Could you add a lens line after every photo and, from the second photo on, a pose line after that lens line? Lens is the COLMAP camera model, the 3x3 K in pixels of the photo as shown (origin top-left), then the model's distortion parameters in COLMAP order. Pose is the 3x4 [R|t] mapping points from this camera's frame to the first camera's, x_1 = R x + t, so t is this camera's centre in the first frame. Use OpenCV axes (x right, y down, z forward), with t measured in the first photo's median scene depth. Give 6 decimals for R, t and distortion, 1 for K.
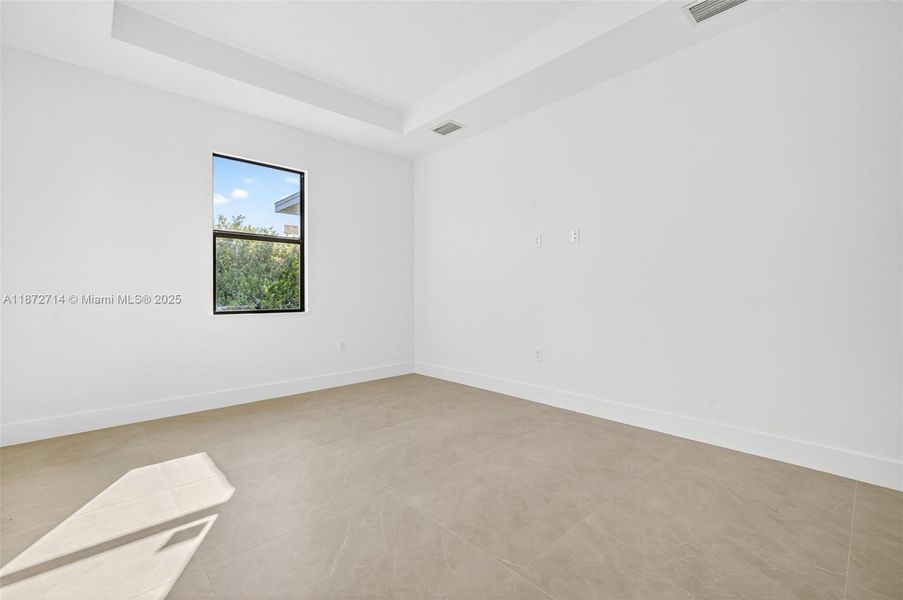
lens RADIAL K [[396.3, 0, 451.1], [0, 396.3, 293.2], [0, 0, 1]] dist [0.003922, -0.000091]
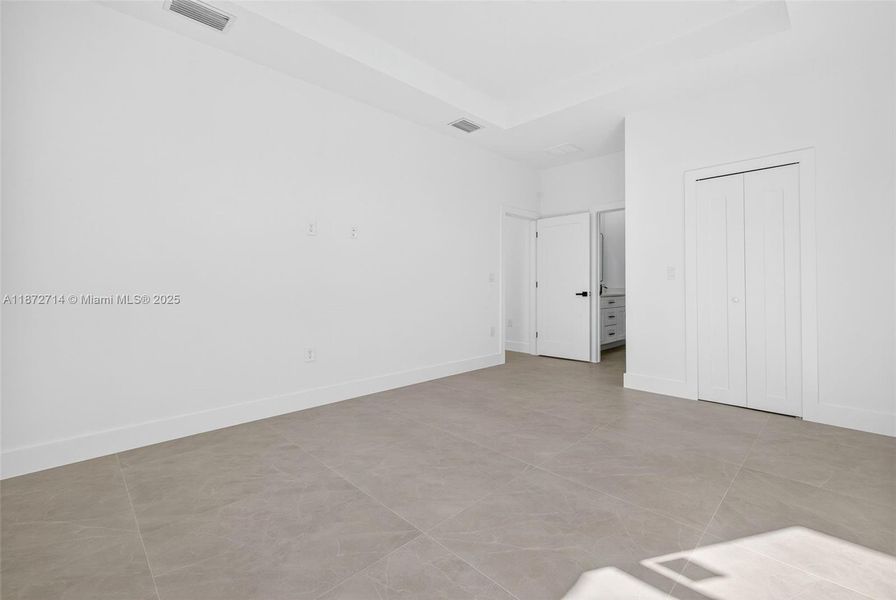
lens RADIAL K [[382.1, 0, 449.7], [0, 382.1, 304.2], [0, 0, 1]] dist [-0.000428, 0.000564]
pose [[-0.029274, -0.047469, 0.998444, -1.061161], [0.003446, 0.998861, 0.047589, -0.007669], [-0.999565, 0.004834, -0.029078, 1.124005]]
